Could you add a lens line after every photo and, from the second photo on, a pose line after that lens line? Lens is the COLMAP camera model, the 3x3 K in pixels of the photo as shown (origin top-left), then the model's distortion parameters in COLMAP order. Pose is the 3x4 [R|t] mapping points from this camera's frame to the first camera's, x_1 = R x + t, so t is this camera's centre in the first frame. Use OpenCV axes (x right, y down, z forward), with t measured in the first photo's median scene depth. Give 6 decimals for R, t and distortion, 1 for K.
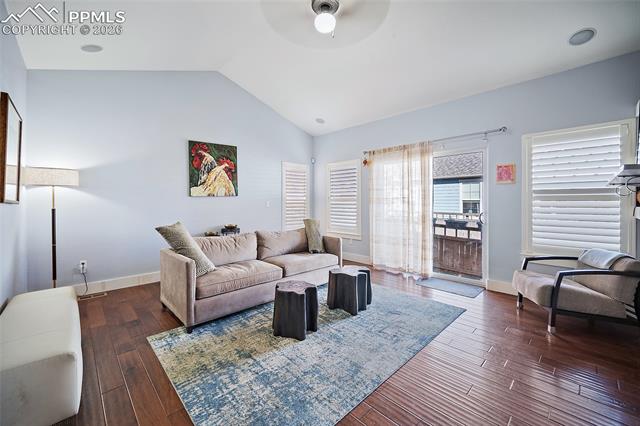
lens RADIAL K [[257.5, 0, 325.2], [0, 257.5, 205.0], [0, 0, 1]] dist [-0.001538, -0.000145]
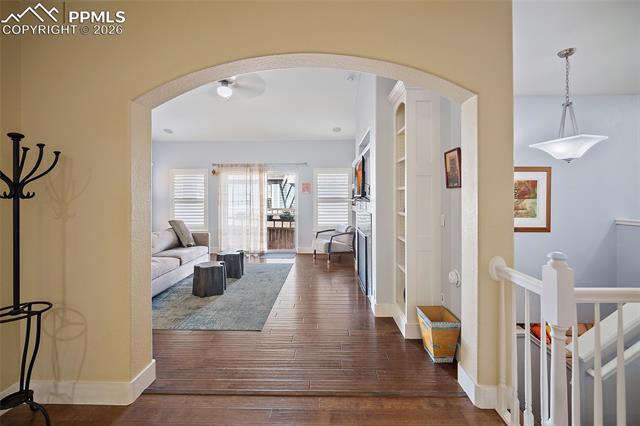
lens RADIAL K [[259.8, 0, 320.9], [0, 259.8, 197.5], [0, 0, 1]] dist [-0.000639, 0.000124]
pose [[0.716305, -0.003688, 0.697777, -0.443111], [0.010227, 0.999934, -0.005214, -0.037814], [-0.697712, 0.010871, 0.716296, -0.340462]]
